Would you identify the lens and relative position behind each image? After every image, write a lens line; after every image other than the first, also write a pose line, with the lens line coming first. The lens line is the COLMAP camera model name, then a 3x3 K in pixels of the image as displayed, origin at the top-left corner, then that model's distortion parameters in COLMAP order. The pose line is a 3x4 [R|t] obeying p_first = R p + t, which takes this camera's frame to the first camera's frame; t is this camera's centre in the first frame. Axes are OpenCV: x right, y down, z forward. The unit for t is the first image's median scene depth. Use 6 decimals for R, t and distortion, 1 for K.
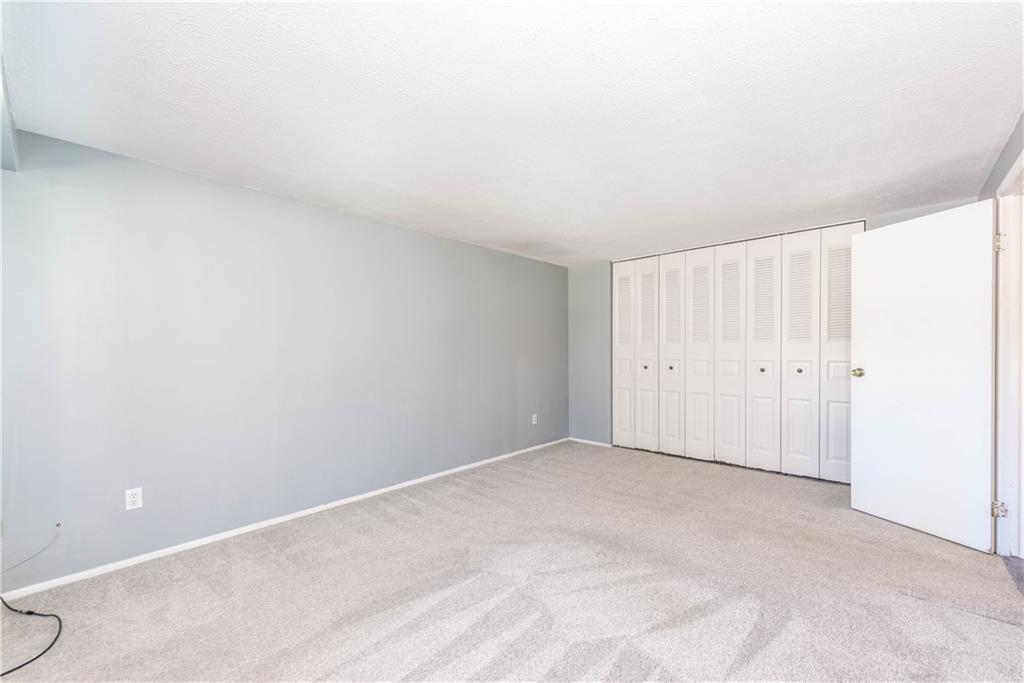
lens RADIAL K [[413.4, 0, 514.7], [0, 413.4, 349.6], [0, 0, 1]] dist [0.018636, -0.000346]
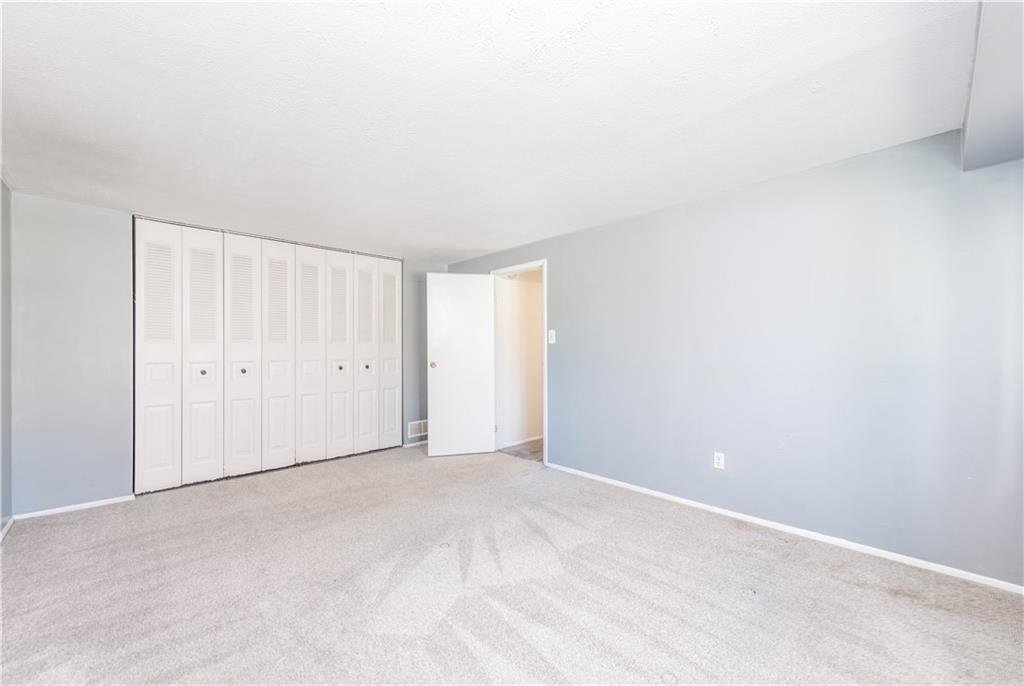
lens RADIAL K [[413.4, 0, 515.8], [0, 413.4, 345.4], [0, 0, 1]] dist [0.018636, -0.000346]
pose [[0.061315, 0.017058, 0.997973, -0.448412], [-0.001957, 0.999854, -0.016970, 0.005195], [-0.998117, -0.000912, 0.061340, 0.411108]]
